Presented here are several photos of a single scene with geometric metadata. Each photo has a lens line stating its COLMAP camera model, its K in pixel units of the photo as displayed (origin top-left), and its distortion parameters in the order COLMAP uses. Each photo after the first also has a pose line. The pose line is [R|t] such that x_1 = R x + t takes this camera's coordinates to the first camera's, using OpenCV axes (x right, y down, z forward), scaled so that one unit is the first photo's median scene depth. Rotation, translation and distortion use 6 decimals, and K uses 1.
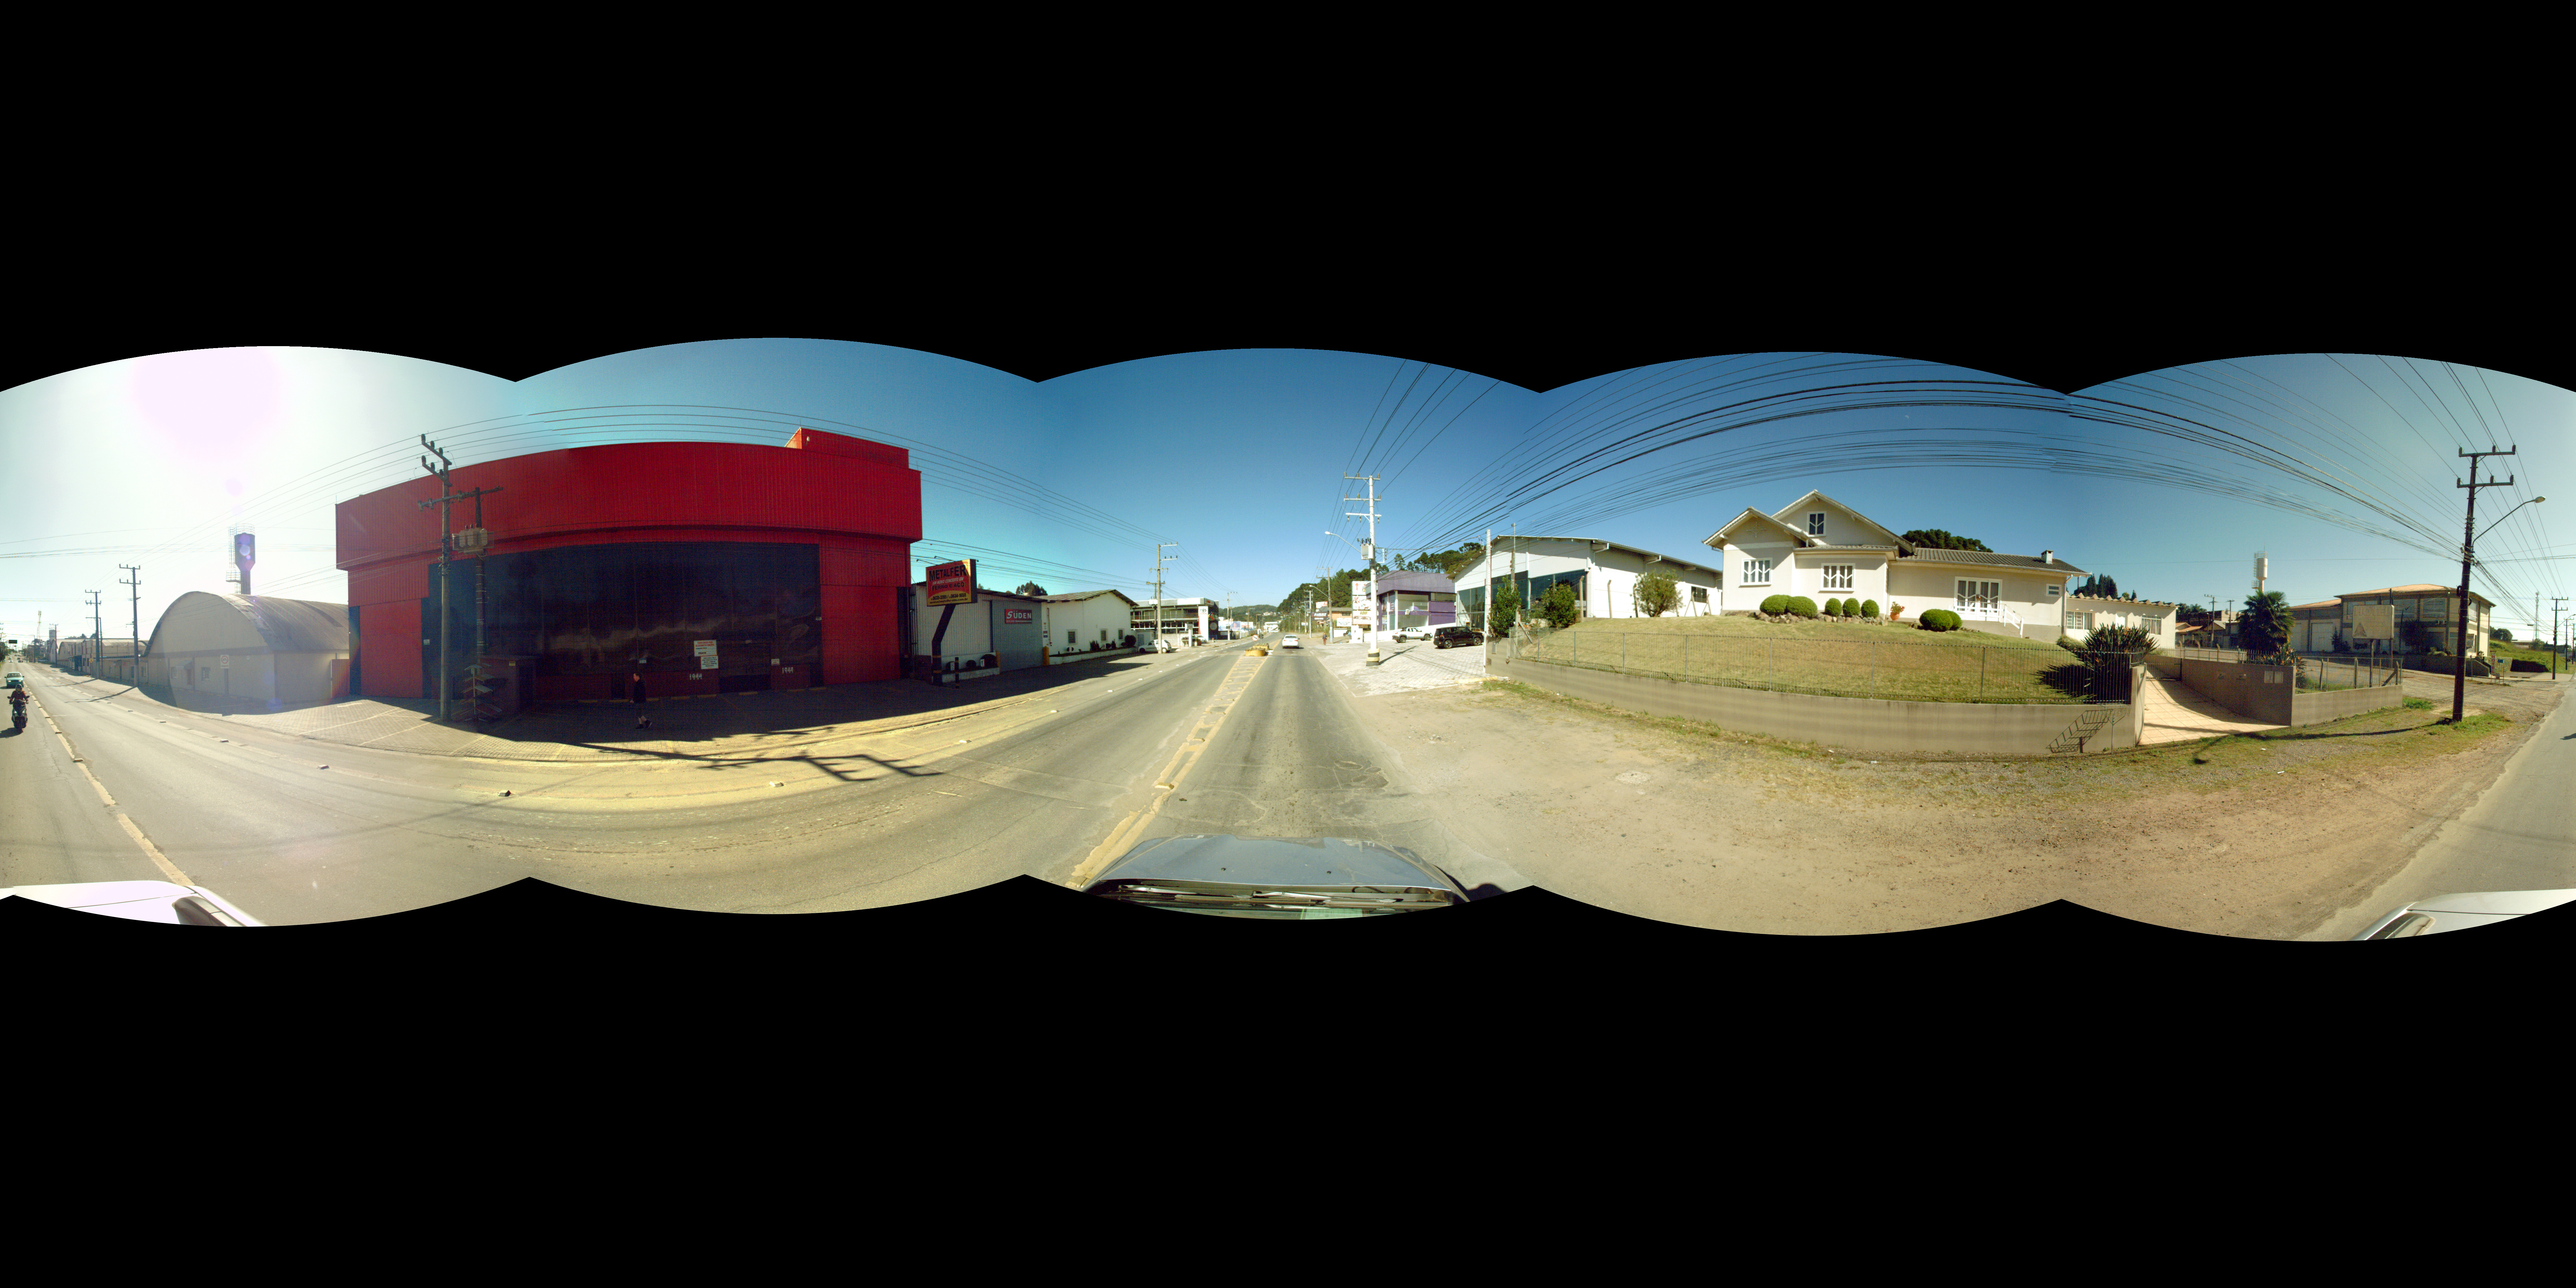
lens RADIAL K [[6173.2, 0, 1284.5], [0, 6173.2, 873.1], [0, 0, 1]] dist [-0.560054, 0.550429]
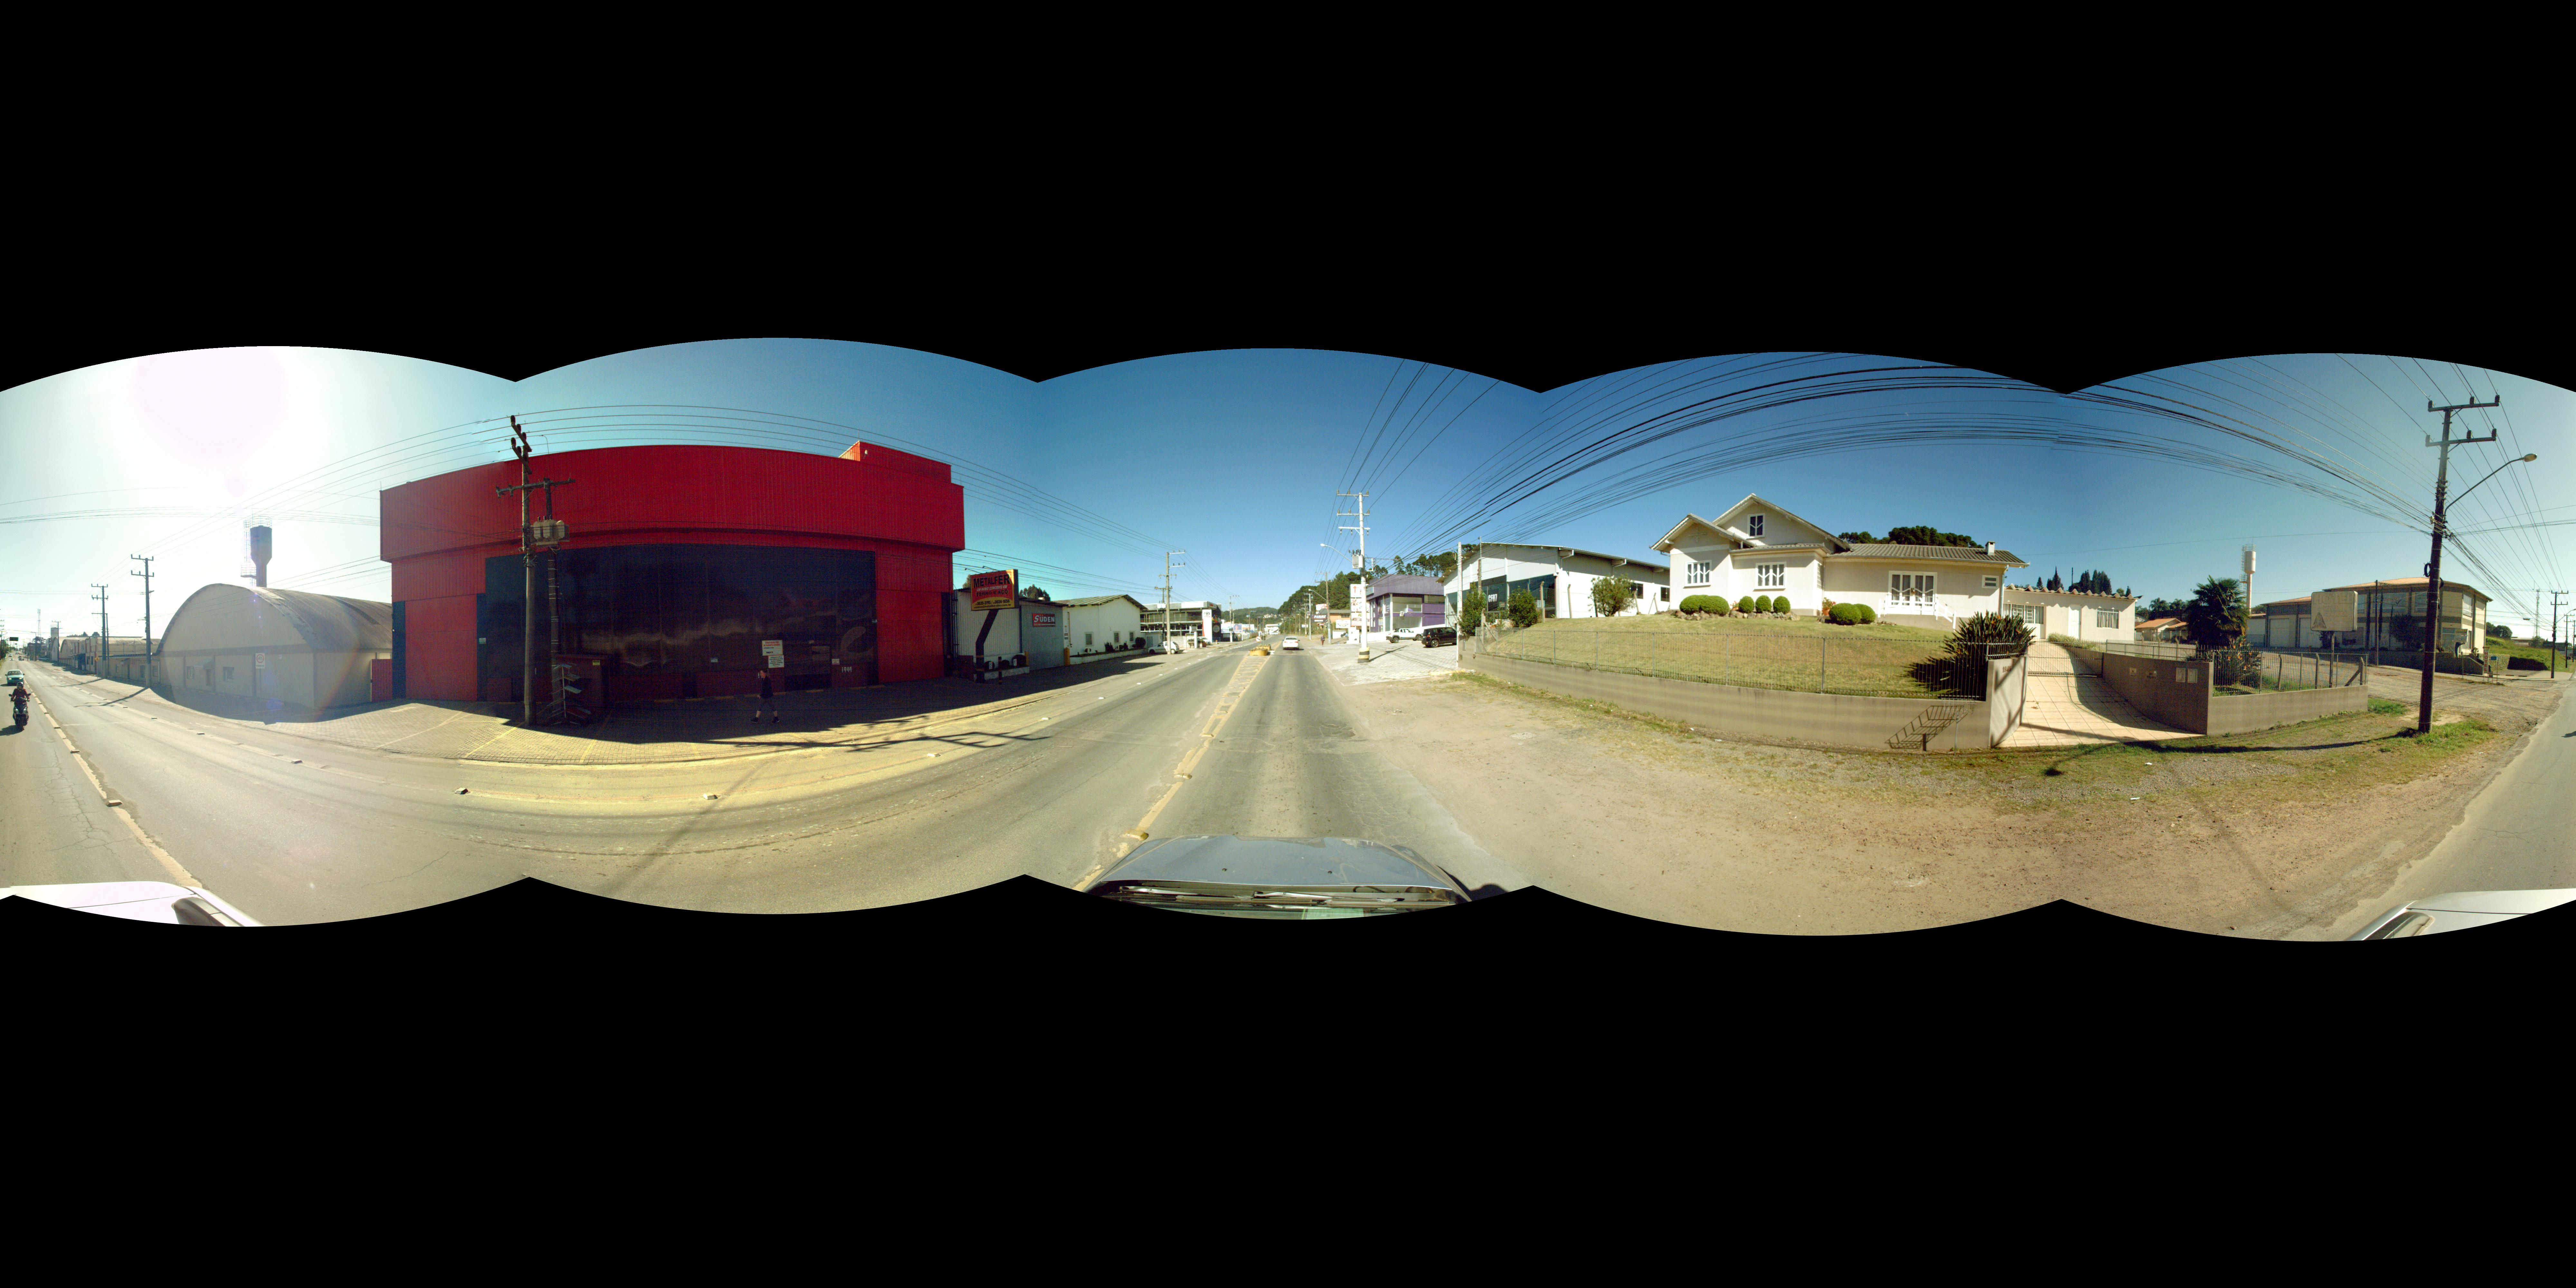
lens RADIAL K [[7637.9, 0, 1287.3], [0, 7637.9, 763.6], [0, 0, 1]] dist [-0.258136, -1.067071]
pose [[1.000000, -0.000337, 0.000444, -0.000235], [0.000347, 0.999750, -0.022340, 0.010917], [-0.000436, 0.022340, 0.999750, -0.272256]]
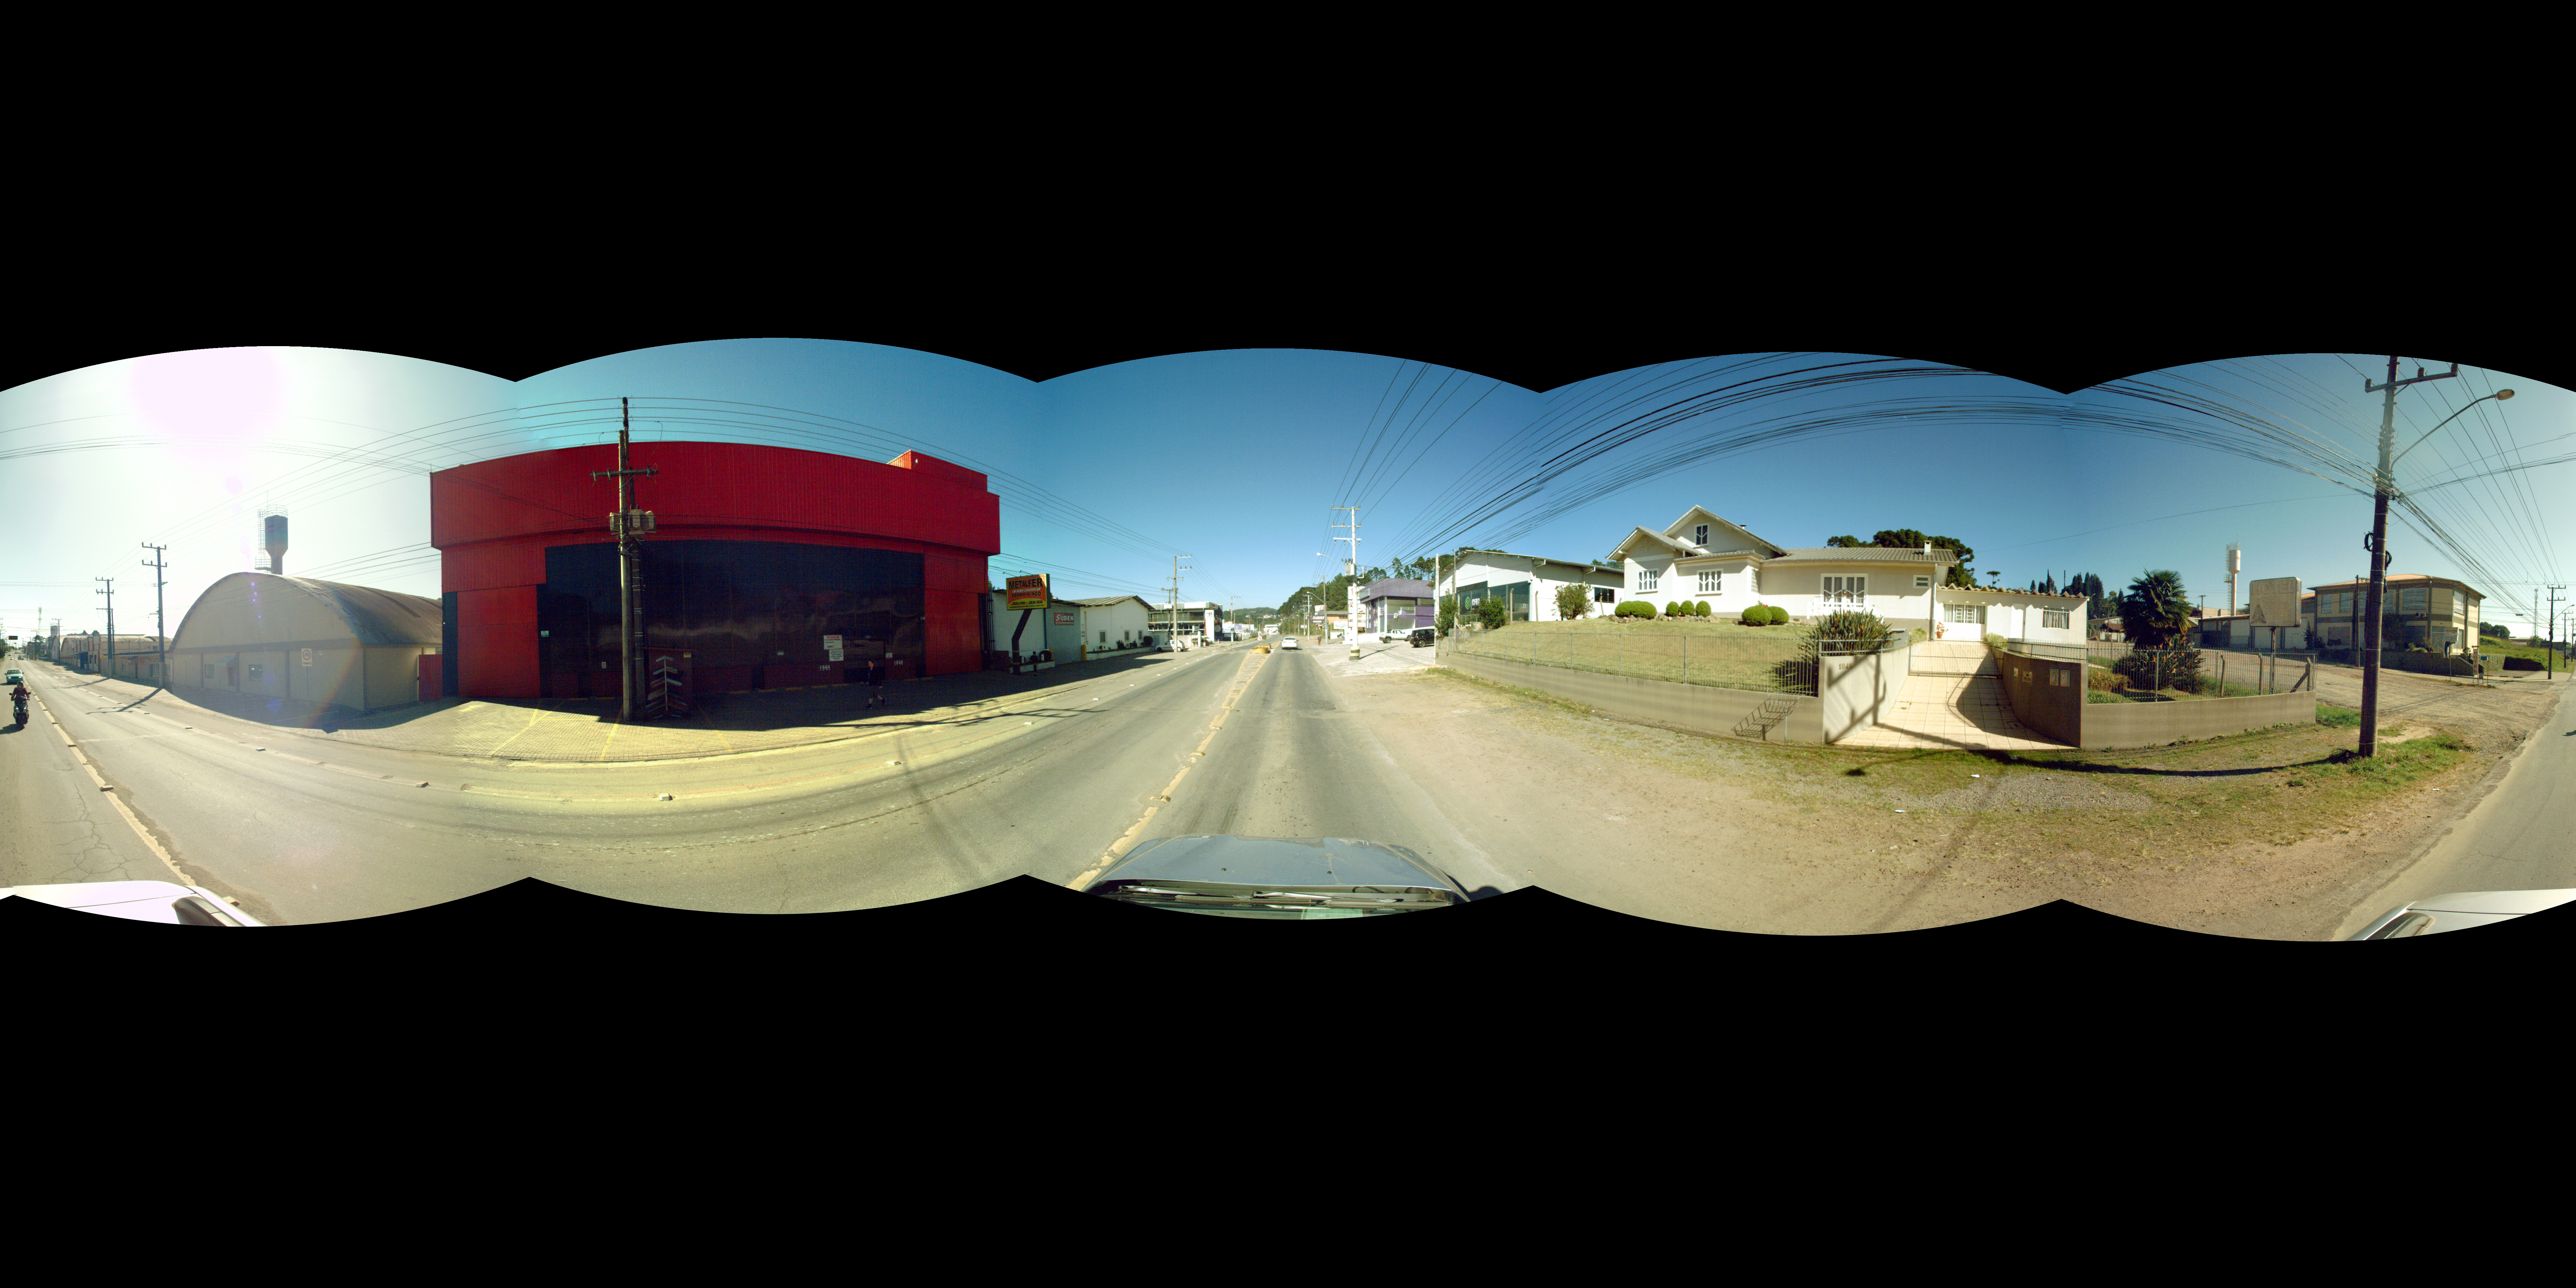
lens RADIAL K [[10477.7, 0, 1287.0], [0, 10477.7, 644.4], [0, 0, 1]] dist [0.096429, 3.230615]
pose [[1.000000, -0.000152, 0.000515, -0.000542], [0.000172, 0.999227, -0.039312, 0.032960], [-0.000508, 0.039312, 0.999227, -0.786122]]
